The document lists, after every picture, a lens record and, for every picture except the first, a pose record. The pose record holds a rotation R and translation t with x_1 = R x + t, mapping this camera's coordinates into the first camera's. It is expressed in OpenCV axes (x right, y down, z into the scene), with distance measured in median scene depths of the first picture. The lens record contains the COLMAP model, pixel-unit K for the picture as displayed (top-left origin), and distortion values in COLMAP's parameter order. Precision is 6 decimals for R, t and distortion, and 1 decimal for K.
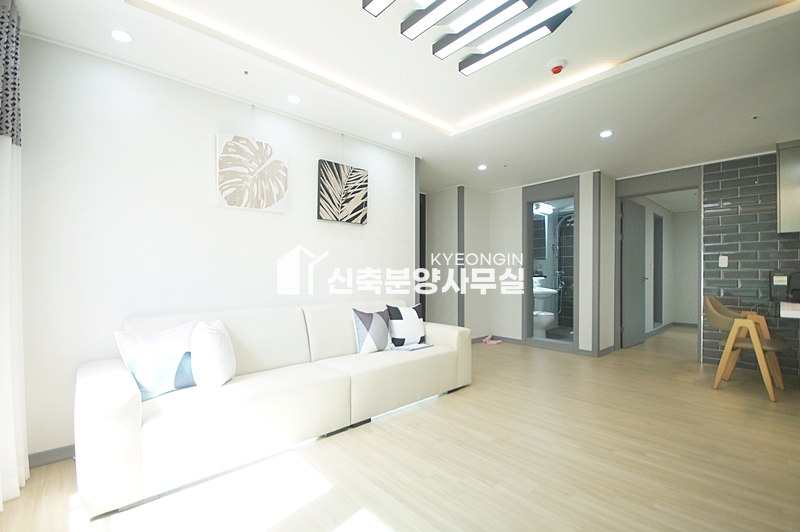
lens RADIAL K [[350.0, 0, 398.3], [0, 350.0, 272.9], [0, 0, 1]] dist [-0.002612, -0.000233]
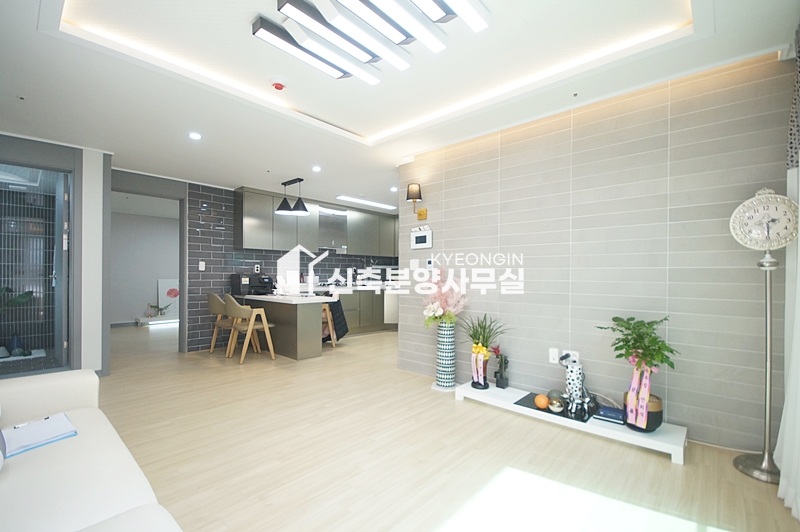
lens RADIAL K [[350.0, 0, 398.4], [0, 350.0, 270.1], [0, 0, 1]] dist [-0.002612, -0.000233]
pose [[-0.093842, 0.015109, 0.995472, -0.469053], [-0.007812, 0.999843, -0.015911, -0.004760], [-0.995556, -0.009270, -0.093709, 0.548796]]
